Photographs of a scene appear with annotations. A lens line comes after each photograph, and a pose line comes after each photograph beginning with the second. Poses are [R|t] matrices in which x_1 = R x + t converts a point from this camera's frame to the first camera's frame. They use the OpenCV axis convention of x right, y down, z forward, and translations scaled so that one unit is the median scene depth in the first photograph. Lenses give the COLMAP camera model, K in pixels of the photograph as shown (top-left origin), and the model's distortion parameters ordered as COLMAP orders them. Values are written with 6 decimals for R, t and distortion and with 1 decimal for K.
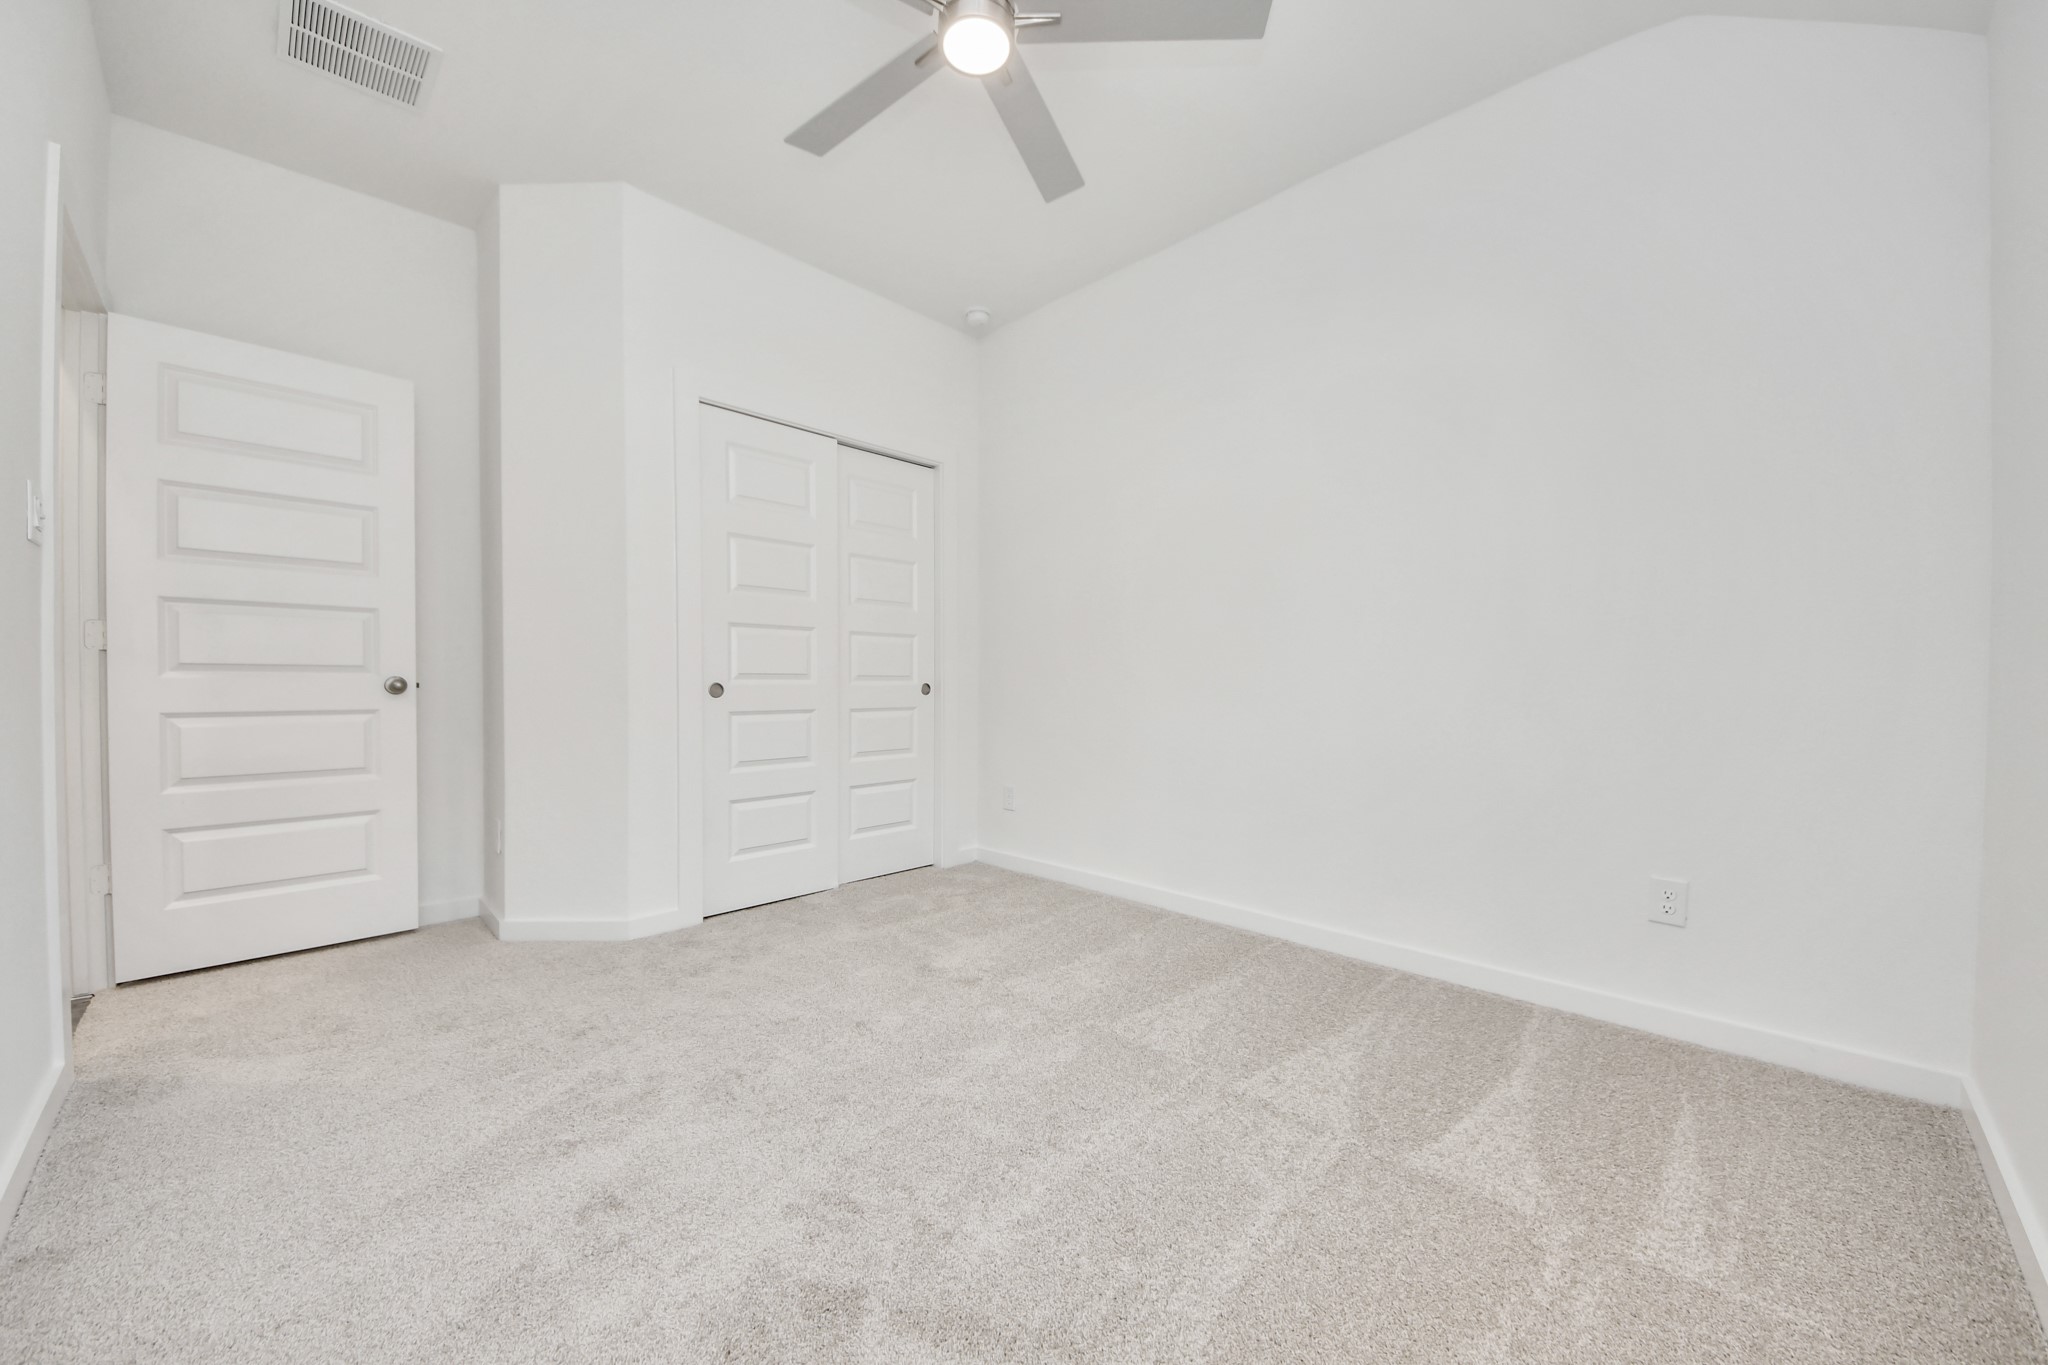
lens RADIAL K [[730.6, 0, 1023.2], [0, 730.6, 681.9], [0, 0, 1]] dist [0.015601, -0.007540]
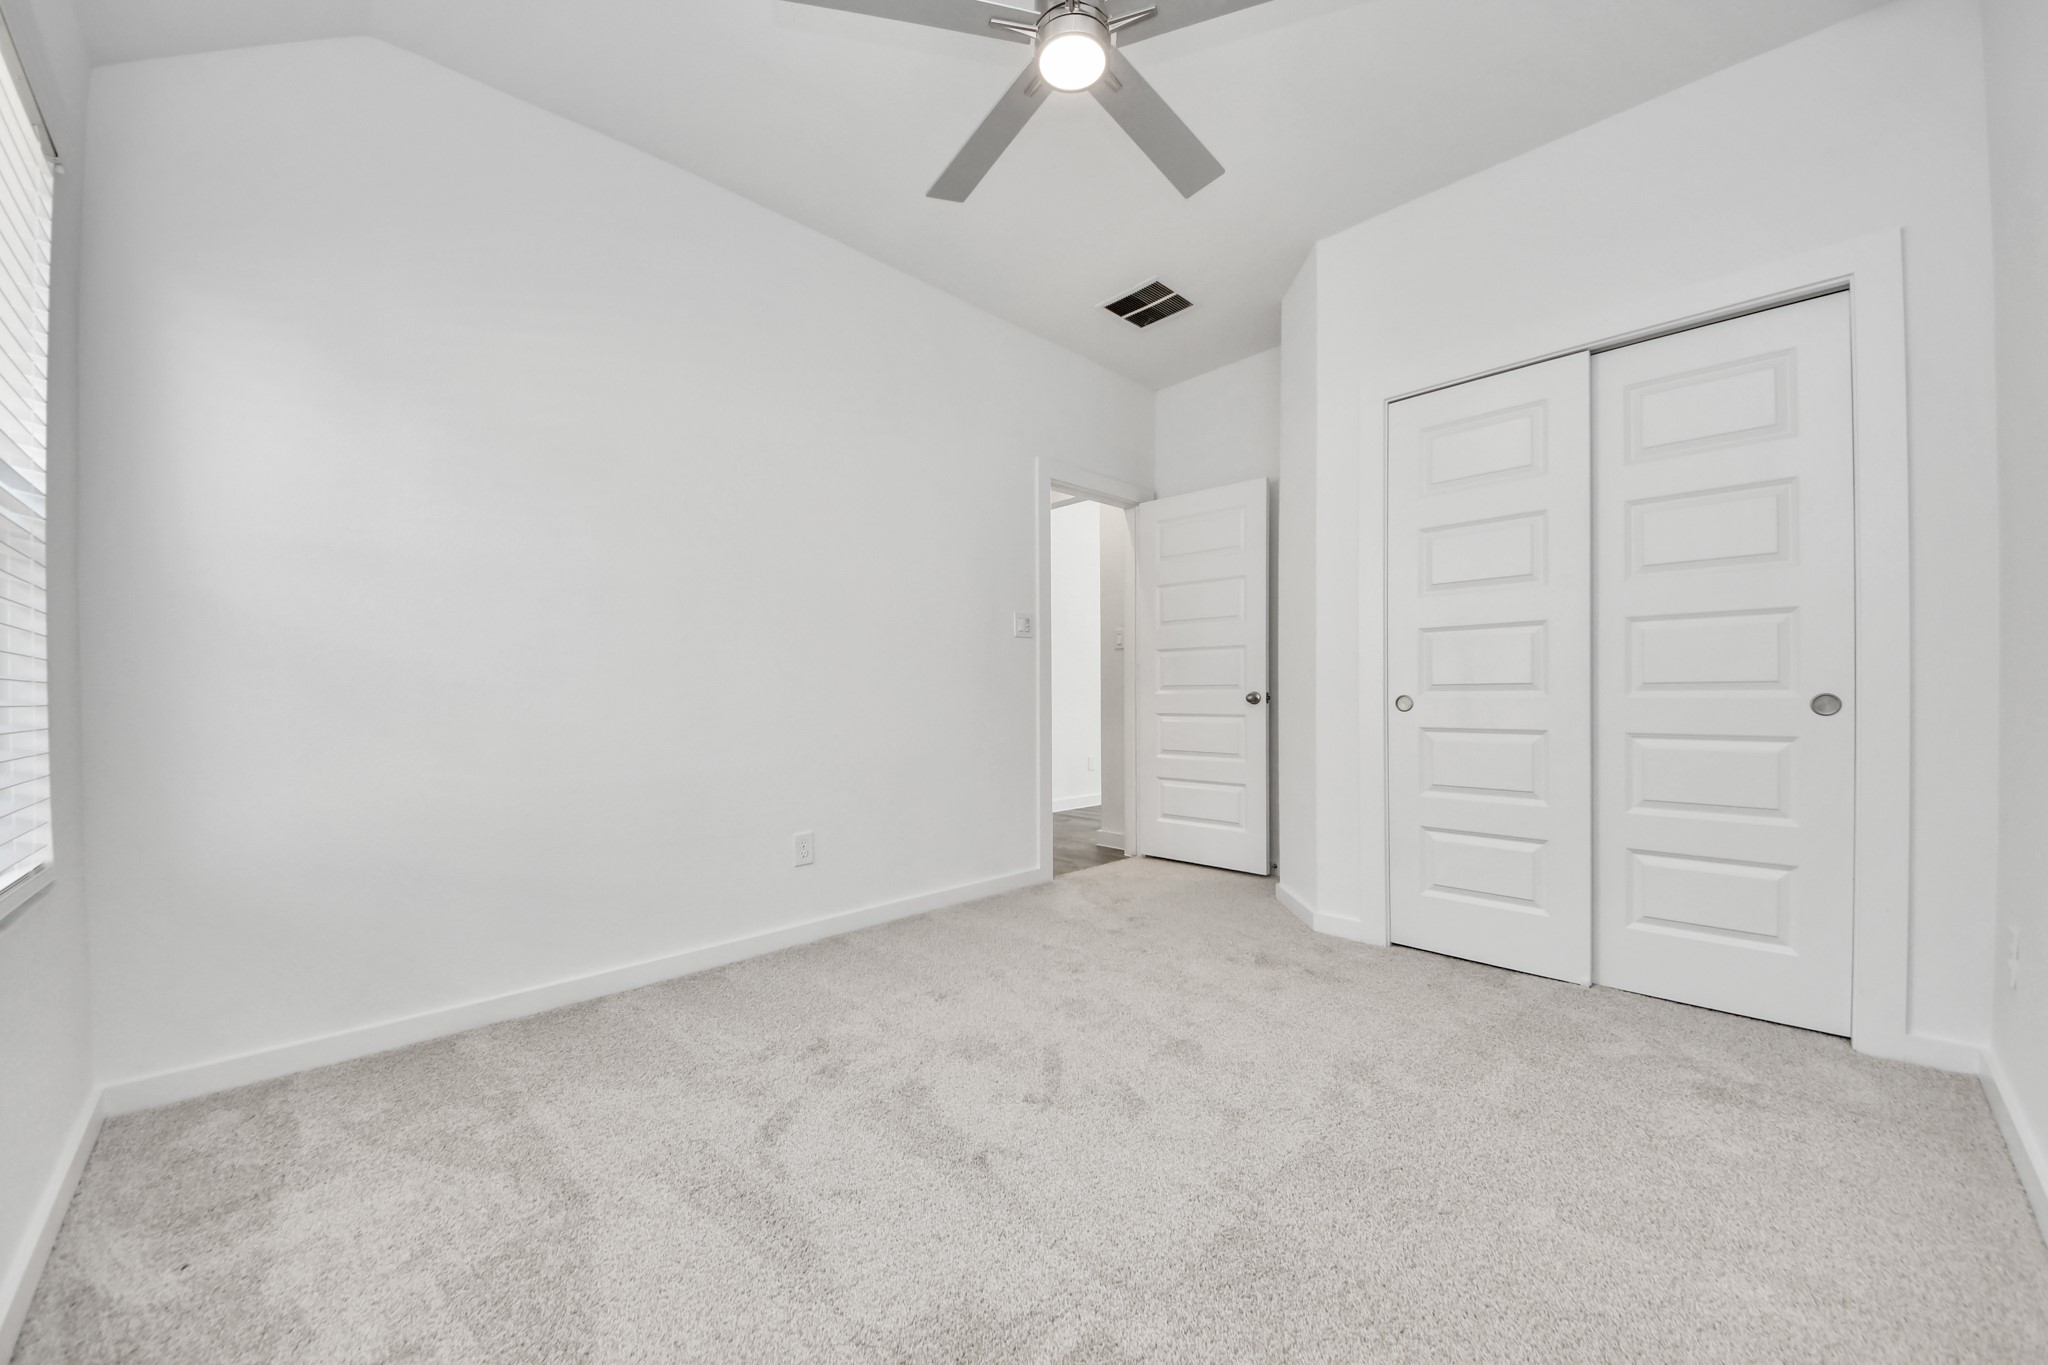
lens RADIAL K [[730.6, 0, 1016.4], [0, 730.6, 688.8], [0, 0, 1]] dist [0.015601, -0.007540]
pose [[0.010913, -0.015592, -0.999819, 0.473018], [0.002256, 0.999876, -0.015568, 0.006139], [0.999938, -0.002086, 0.010947, 0.467658]]
